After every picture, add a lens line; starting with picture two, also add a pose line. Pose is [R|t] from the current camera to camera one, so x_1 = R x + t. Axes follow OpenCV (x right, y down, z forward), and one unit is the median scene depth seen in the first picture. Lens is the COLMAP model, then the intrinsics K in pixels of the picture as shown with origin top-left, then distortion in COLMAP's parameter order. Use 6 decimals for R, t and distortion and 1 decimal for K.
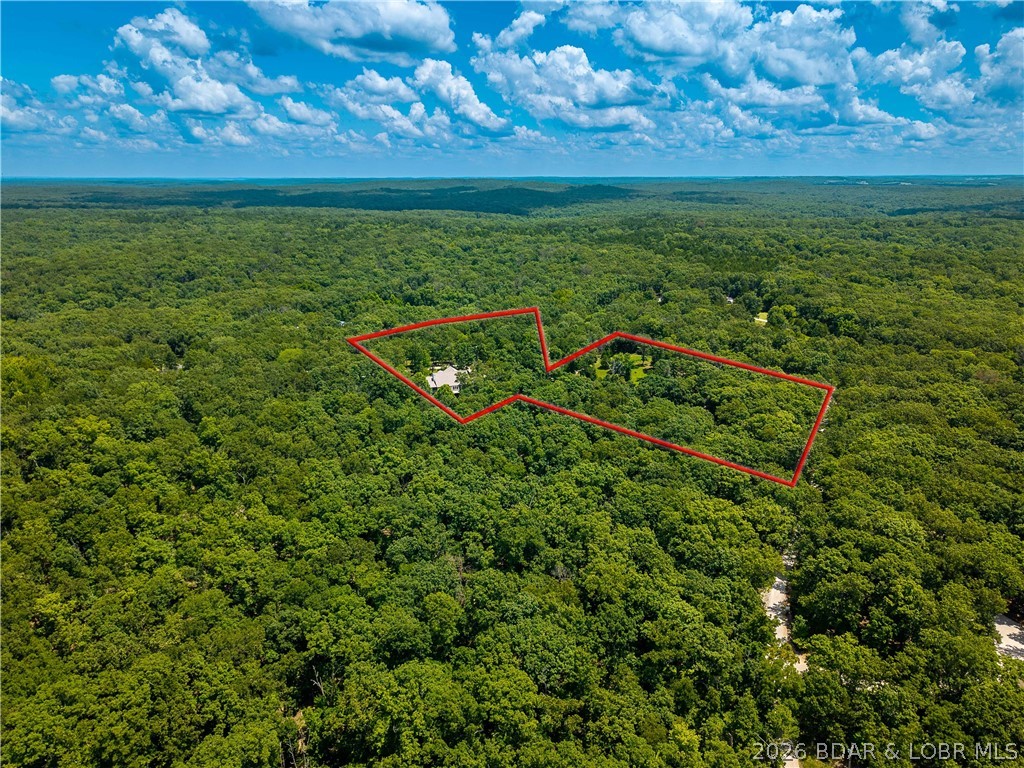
lens RADIAL K [[692.7, 0, 512.0], [0, 692.7, 384.0], [0, 0, 1]] dist [-0.002498, 0.003037]
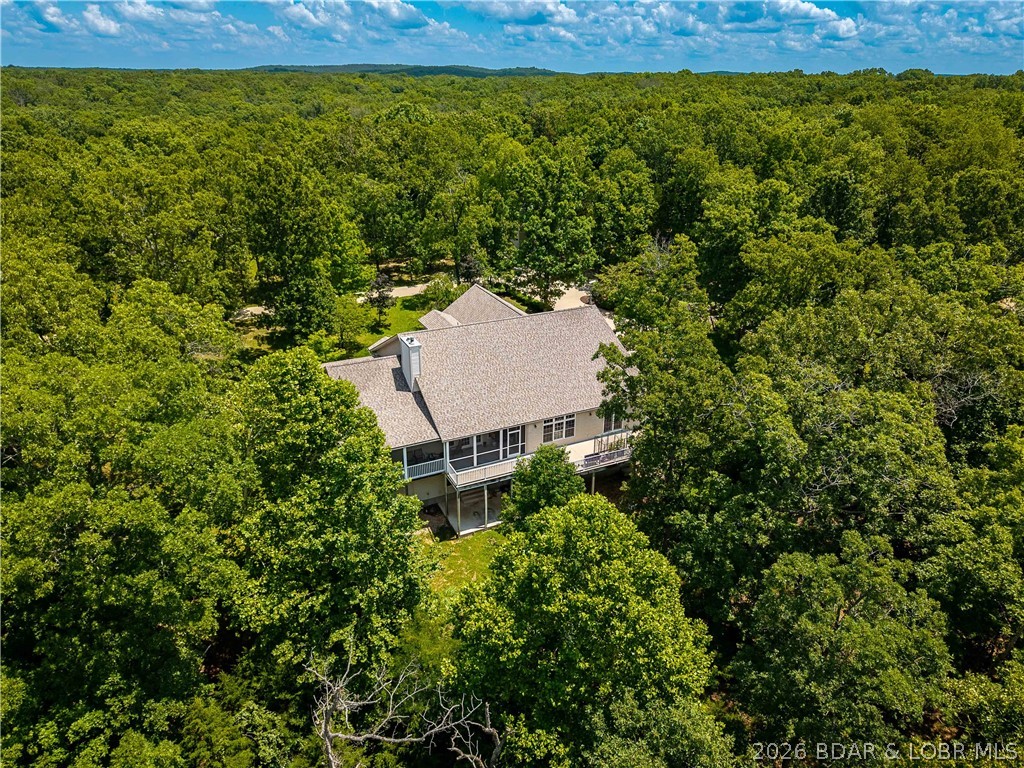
lens RADIAL K [[692.7, 0, 512.0], [0, 692.7, 384.0], [0, 0, 1]] dist [-0.002498, 0.003037]
pose [[0.992940, -0.041337, 0.111178, -0.103631], [0.027368, 0.991860, 0.124357, -0.022644], [-0.115413, -0.120436, 0.985989, 0.824678]]
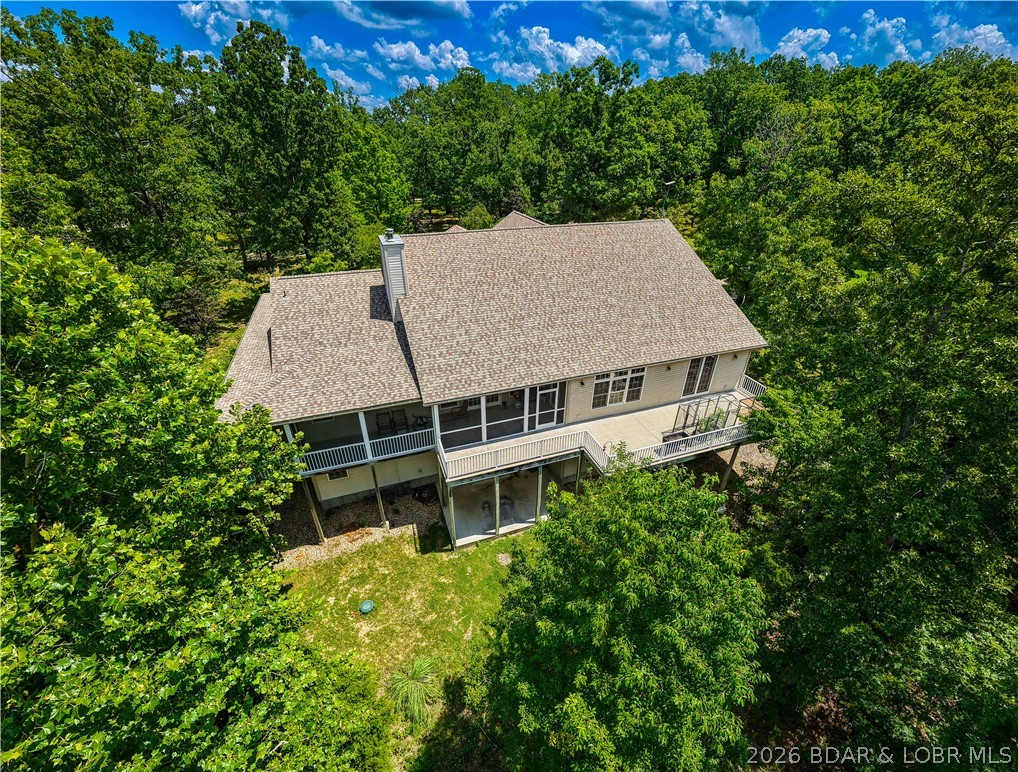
lens RADIAL K [[423.9, 0, 510.5], [0, 423.9, 389.0], [0, 0, 1]] dist [0.000775, -0.000007]
pose [[0.999839, -0.000397, 0.017921, -0.094276], [-0.003776, 0.972653, 0.232233, -0.009125], [-0.017523, -0.232263, 0.972495, 0.904885]]
